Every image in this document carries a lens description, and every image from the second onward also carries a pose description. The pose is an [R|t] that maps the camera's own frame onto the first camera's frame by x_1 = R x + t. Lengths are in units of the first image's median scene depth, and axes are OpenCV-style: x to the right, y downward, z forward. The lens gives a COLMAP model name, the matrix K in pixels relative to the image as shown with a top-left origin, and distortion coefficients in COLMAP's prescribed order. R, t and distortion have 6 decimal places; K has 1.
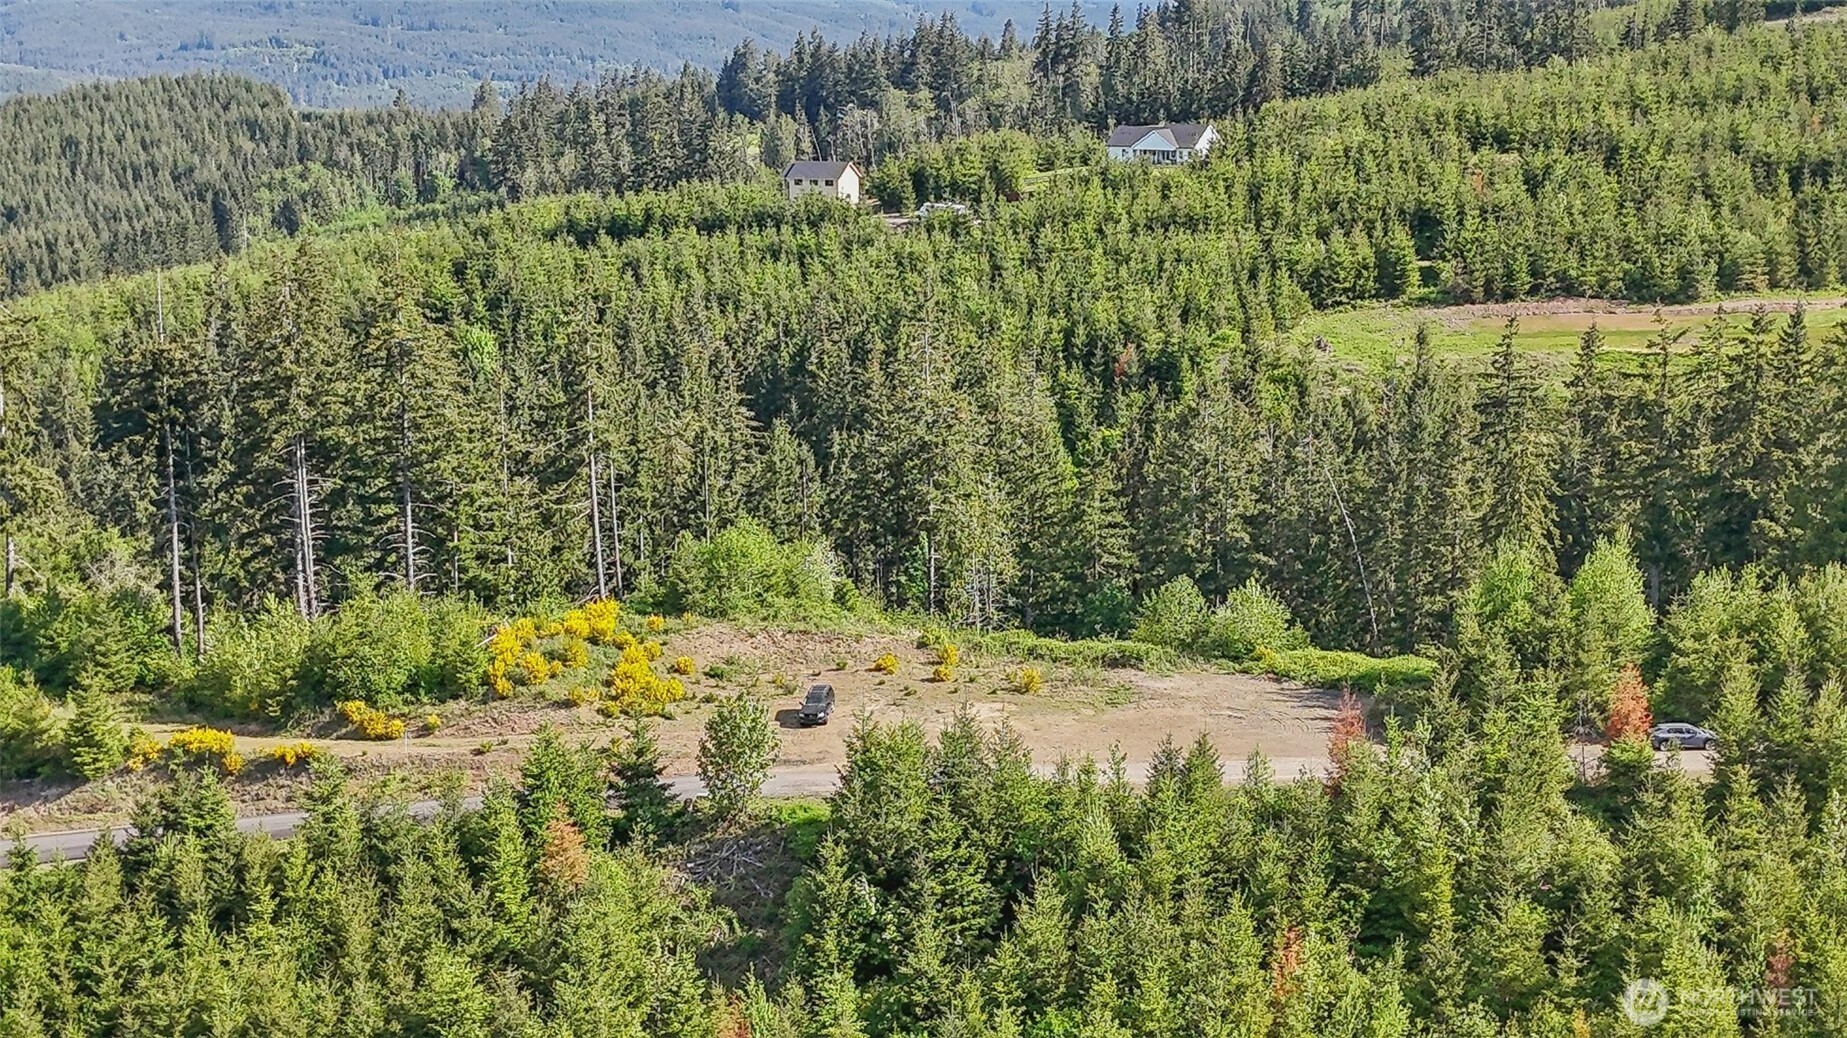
lens RADIAL K [[2510.8, 0, 923.5], [0, 2510.8, 519.1], [0, 0, 1]] dist [0.082321, 0.000000]
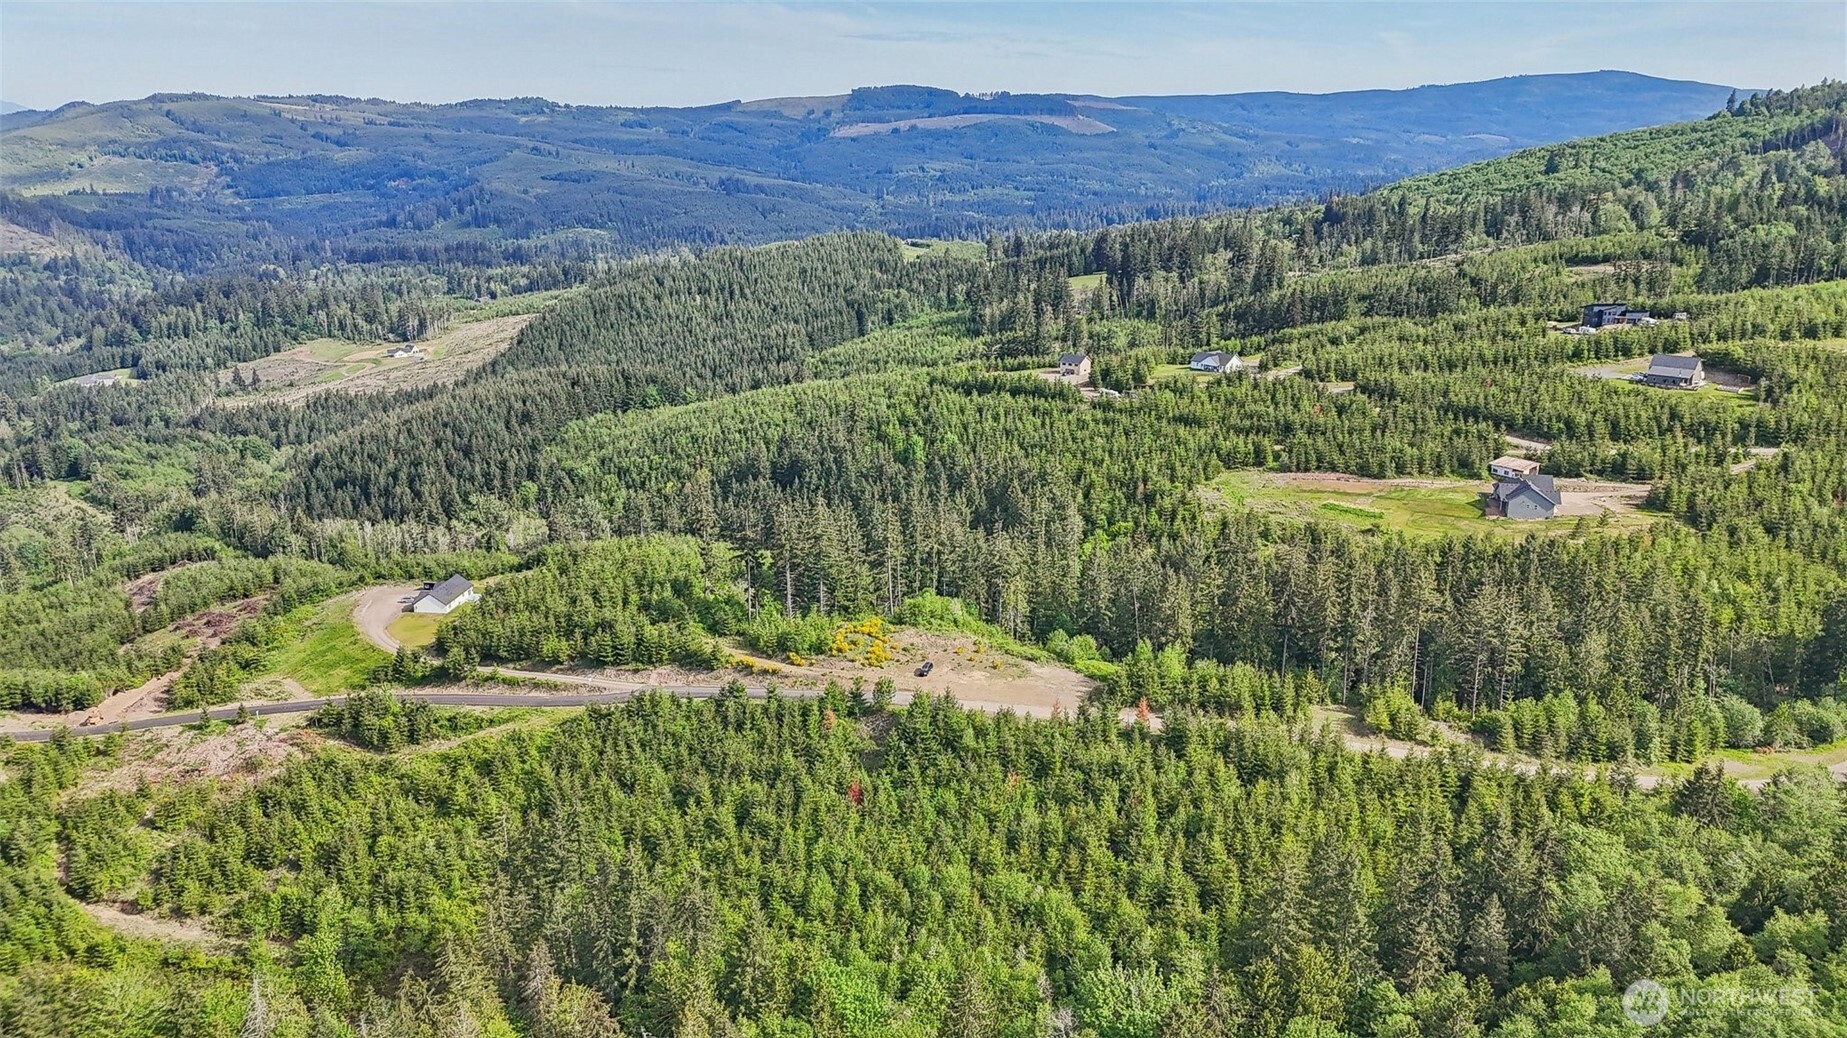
lens RADIAL K [[1355.0, 0, 923.3], [0, 1355.0, 517.9], [0, 0, 1]] dist [0.073032, -0.077500]
pose [[0.964720, 0.067263, -0.254540, 0.212969], [-0.040444, 0.993200, 0.109172, -0.170788], [0.260152, -0.095025, 0.960880, -0.356861]]
